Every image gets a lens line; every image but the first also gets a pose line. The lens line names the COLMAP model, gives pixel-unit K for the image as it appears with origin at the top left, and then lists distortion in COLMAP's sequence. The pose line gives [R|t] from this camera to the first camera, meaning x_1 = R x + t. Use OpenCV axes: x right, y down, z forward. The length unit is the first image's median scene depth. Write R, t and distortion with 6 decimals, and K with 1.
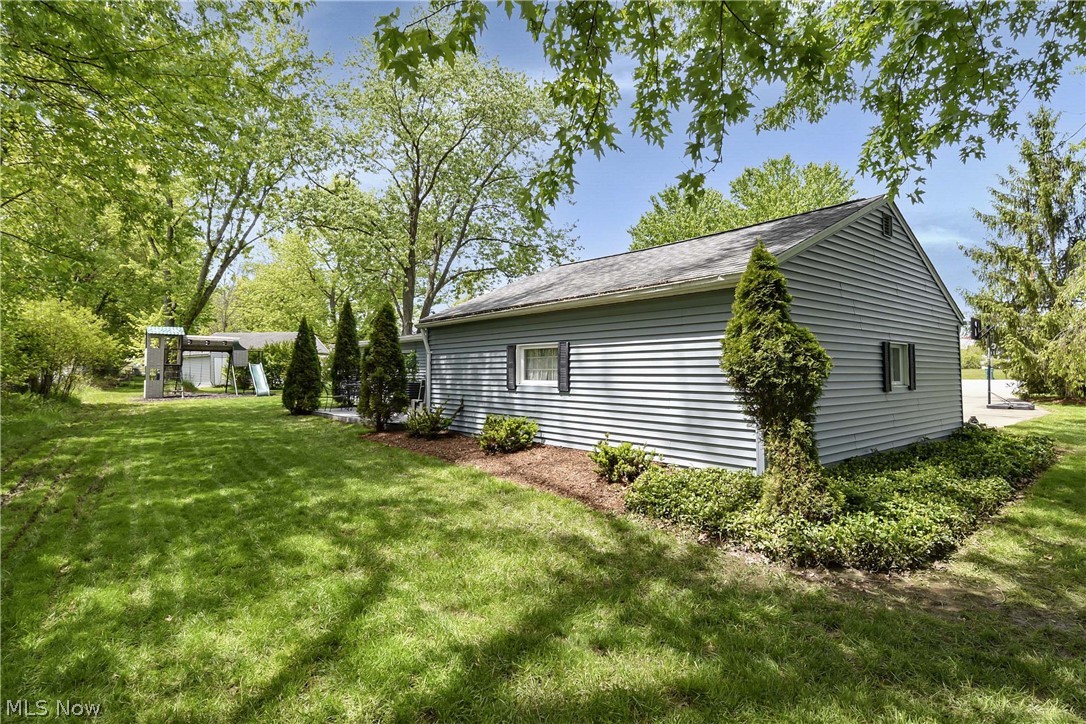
lens RADIAL K [[549.2, 0, 525.1], [0, 549.2, 342.0], [0, 0, 1]] dist [-0.016191, -0.000221]
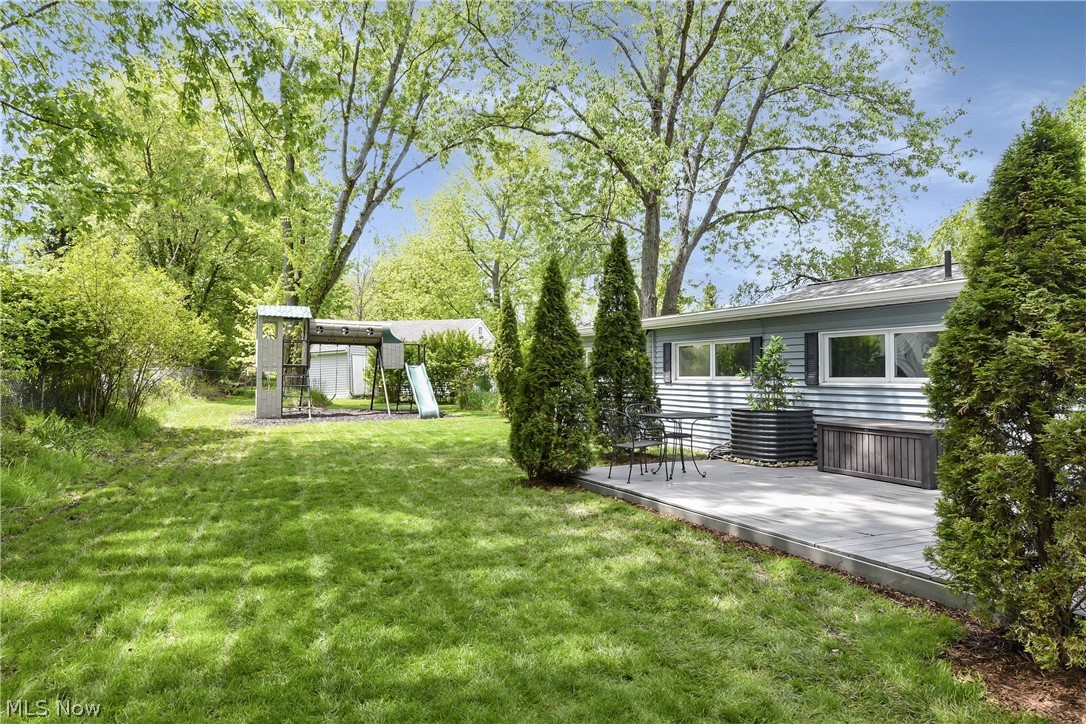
lens RADIAL K [[686.8, 0, 543.2], [0, 686.8, 358.6], [0, 0, 1]] dist [0.020483, -0.003845]
pose [[0.971838, 0.004591, -0.235605, -0.150536], [0.002078, 0.999604, 0.028051, 0.009965], [0.235640, -0.027750, 0.971444, 0.246458]]
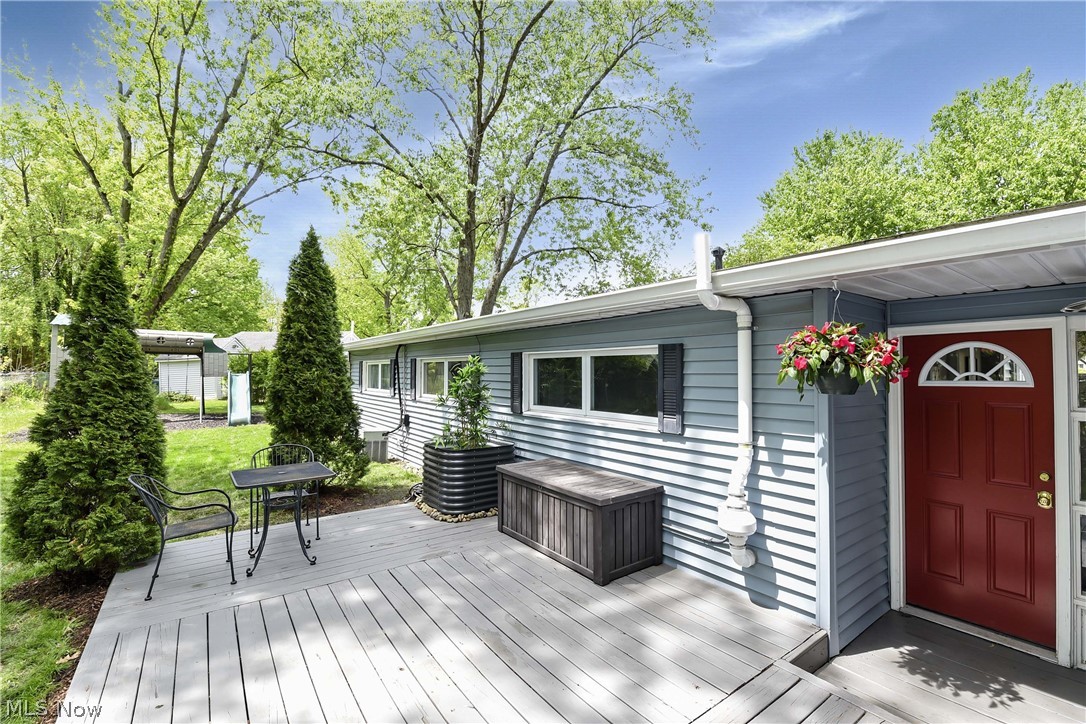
lens RADIAL K [[472.5, 0, 546.3], [0, 472.5, 360.6], [0, 0, 1]] dist [-0.010220, -0.005679]
pose [[0.999048, 0.009703, -0.042543, -0.083369], [-0.008551, 0.999594, 0.027192, 0.005054], [0.042790, -0.026802, 0.998725, 0.402824]]
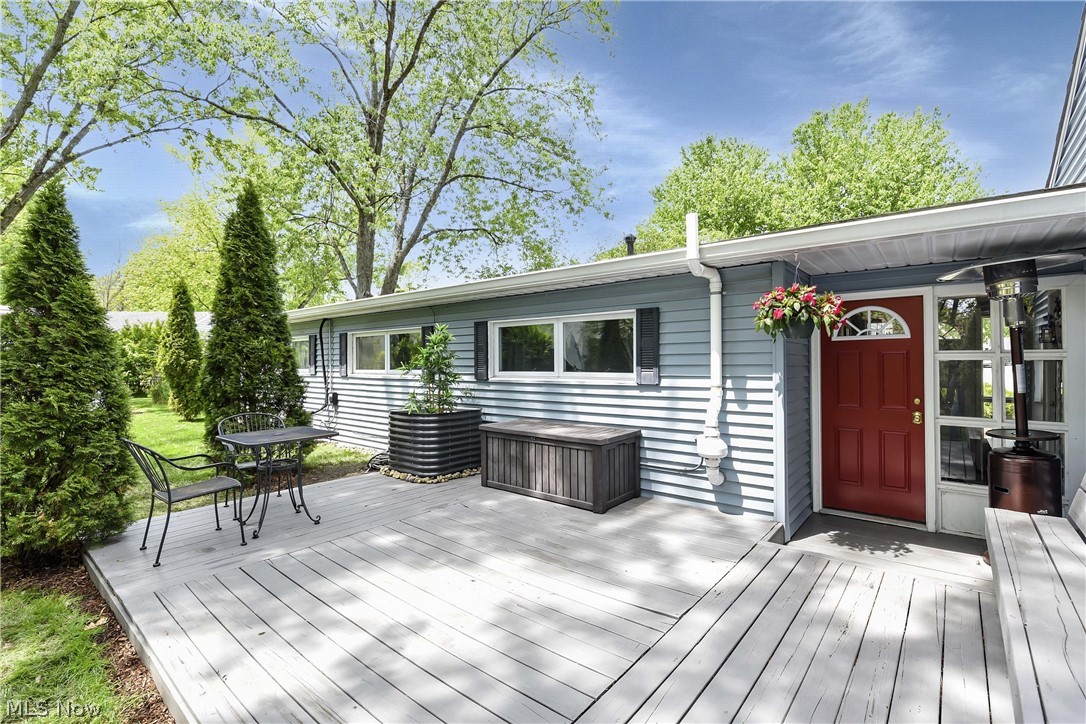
lens RADIAL K [[487.2, 0, 548.6], [0, 487.2, 359.1], [0, 0, 1]] dist [-0.008014, -0.004034]
pose [[0.978856, 0.002660, 0.204535, -0.117867], [-0.011959, 0.998949, 0.044241, 0.013526], [-0.204202, -0.045751, 0.977859, 0.386752]]
